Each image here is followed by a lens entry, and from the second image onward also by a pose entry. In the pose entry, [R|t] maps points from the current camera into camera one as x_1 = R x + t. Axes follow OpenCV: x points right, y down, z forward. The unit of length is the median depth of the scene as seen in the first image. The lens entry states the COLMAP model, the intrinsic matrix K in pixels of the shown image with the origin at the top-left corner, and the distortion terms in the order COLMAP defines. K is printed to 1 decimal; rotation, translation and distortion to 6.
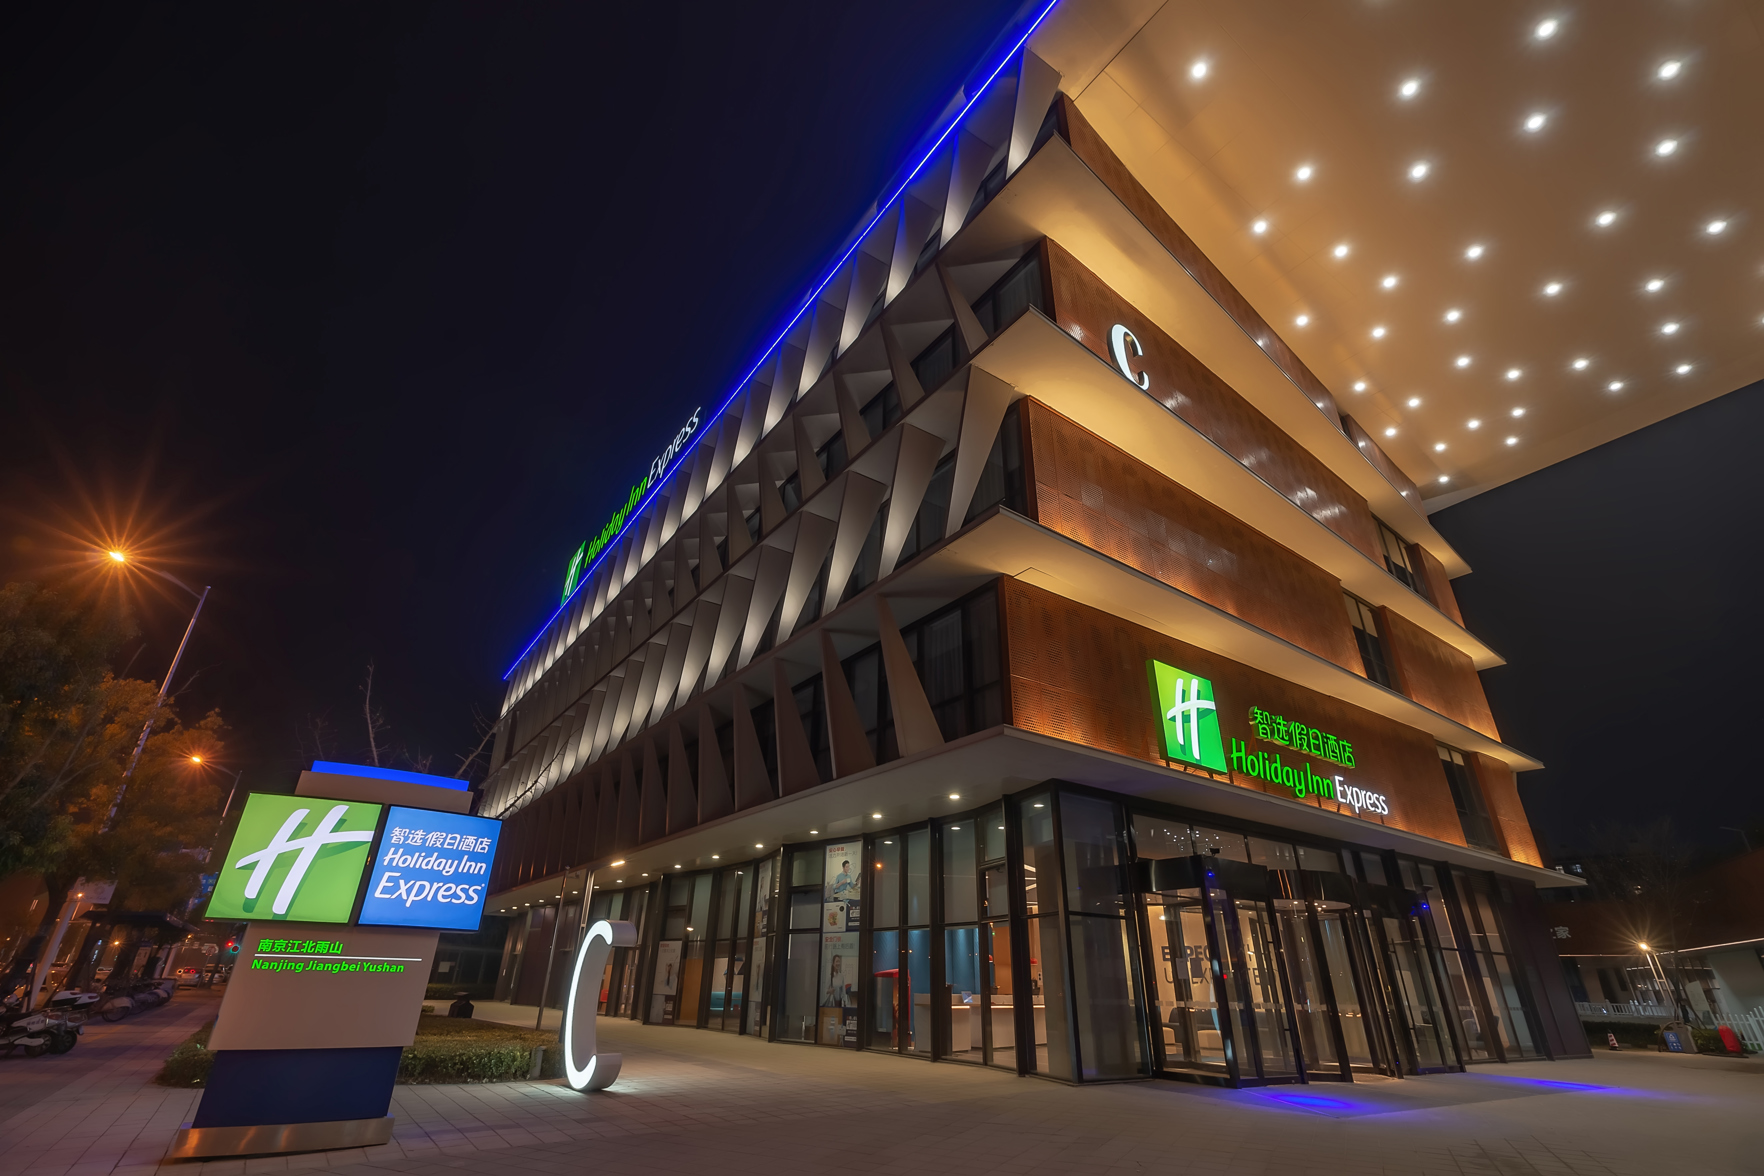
lens RADIAL K [[753.4, 0, 875.1], [0, 753.4, 594.9], [0, 0, 1]] dist [-0.000907, -0.000242]
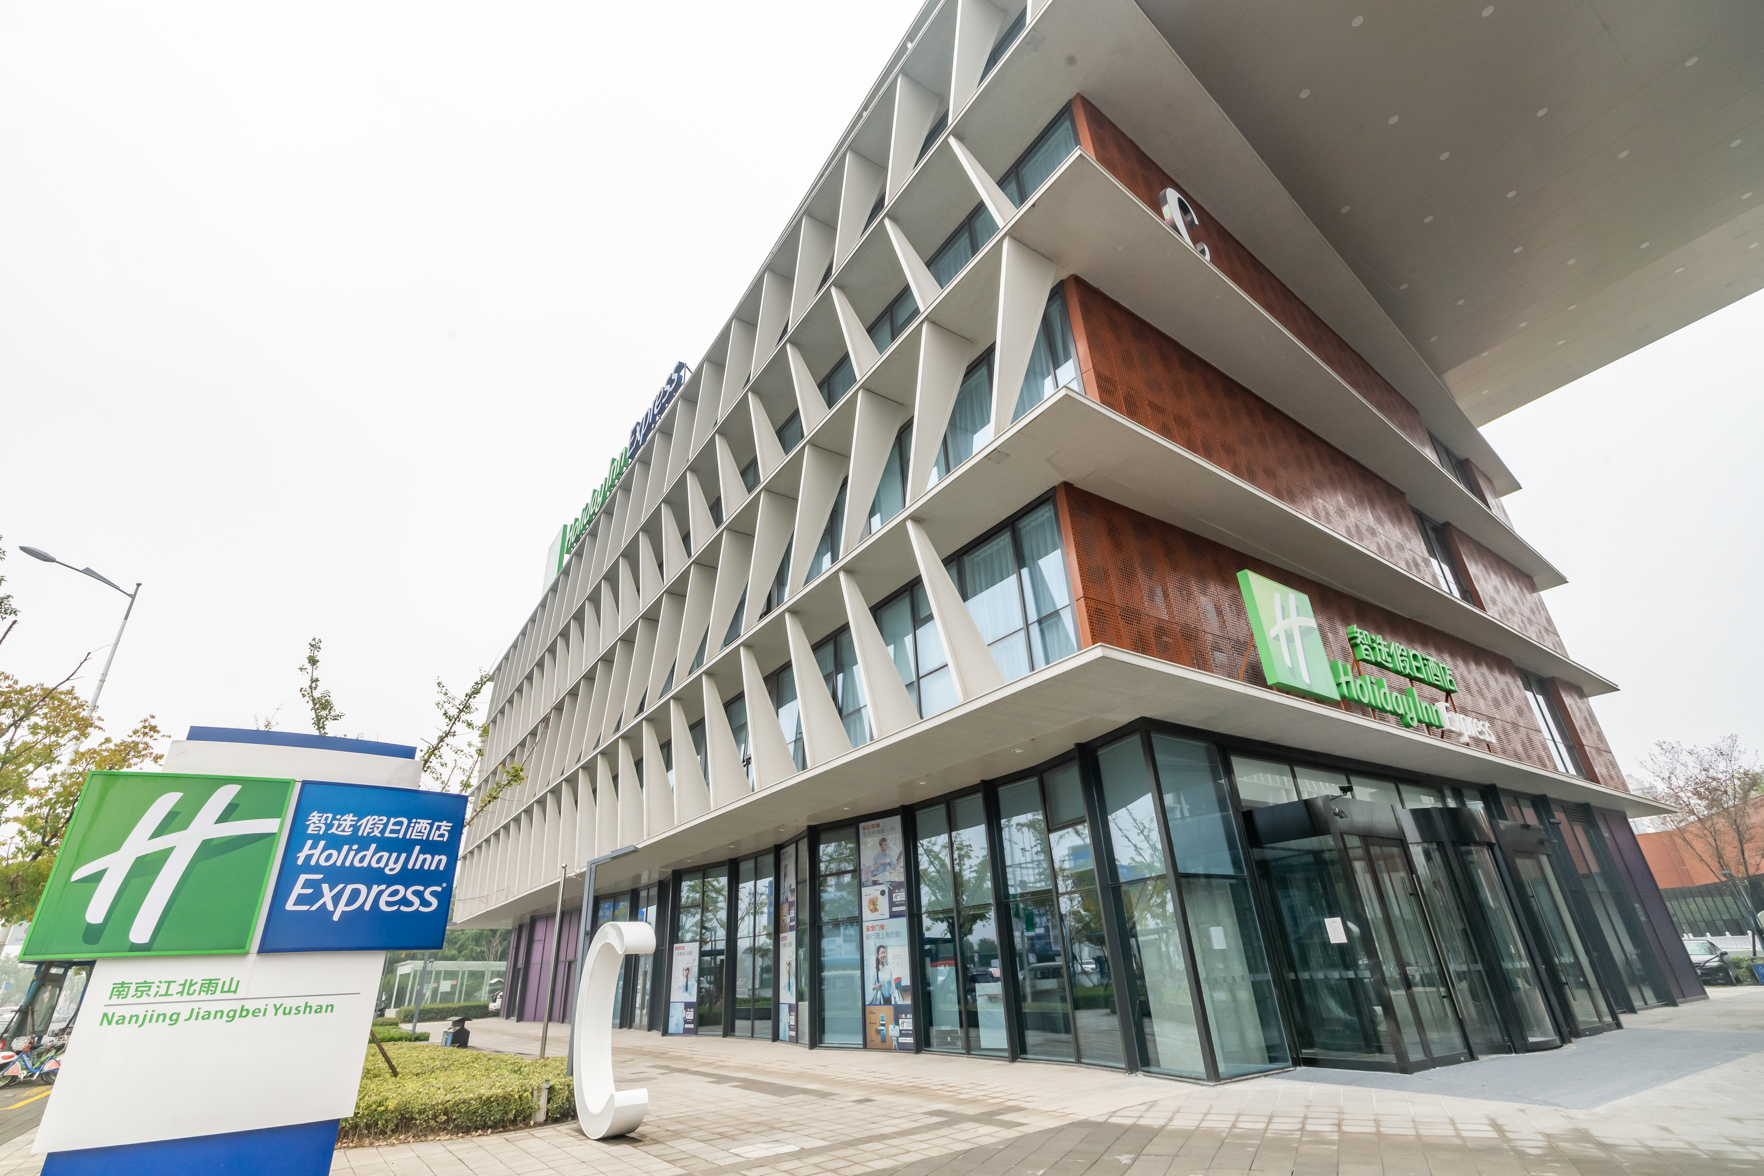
lens RADIAL K [[753.4, 0, 874.4], [0, 753.4, 590.3], [0, 0, 1]] dist [-0.000907, -0.000242]
pose [[0.997880, -0.062938, 0.016554, -0.056169], [0.062800, 0.997988, 0.008692, 0.068559], [-0.017068, -0.007634, 0.999825, 0.151065]]
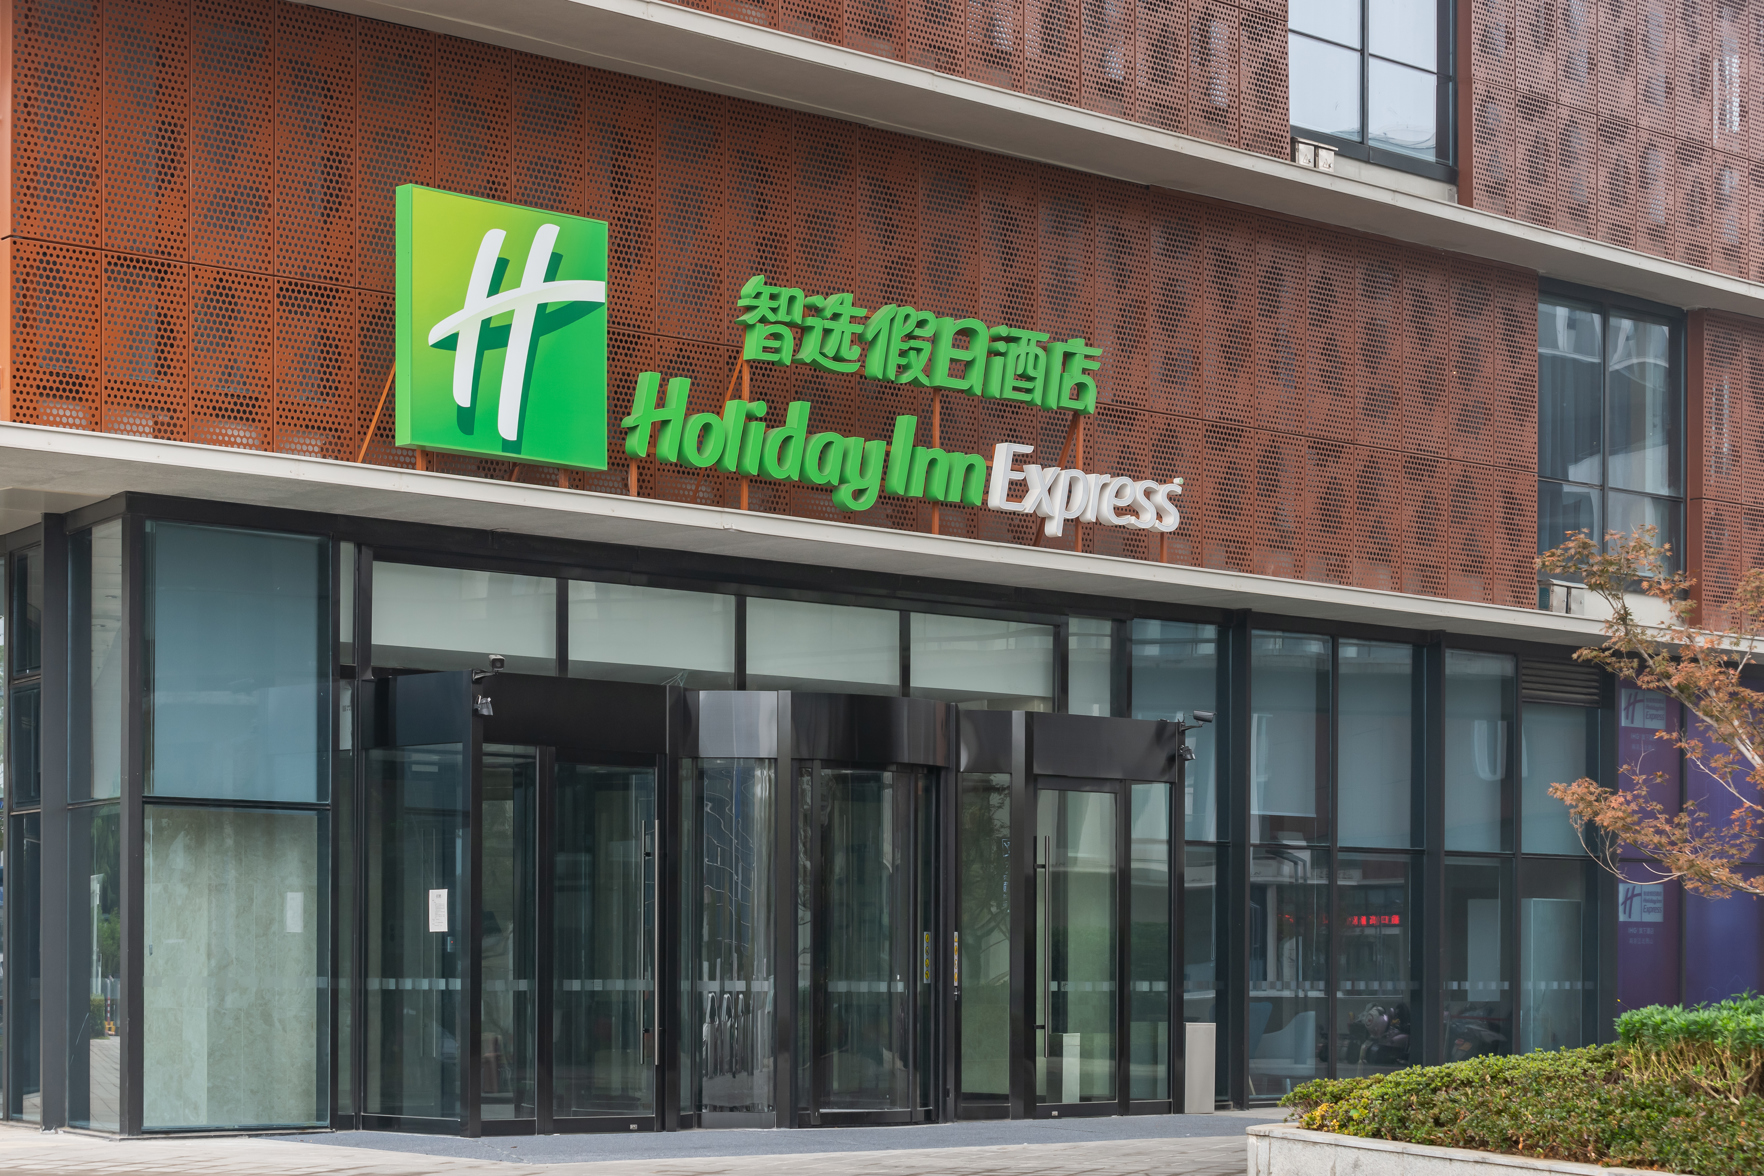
lens RADIAL K [[3695.0, 0, 881.8], [0, 3695.0, 590.7], [0, 0, 1]] dist [-0.265535, 0.000000]
pose [[0.986072, 0.003760, 0.166276, 0.269279], [-0.065345, 0.928109, 0.366531, -0.389902], [-0.152945, -0.372291, 0.915427, -0.756093]]
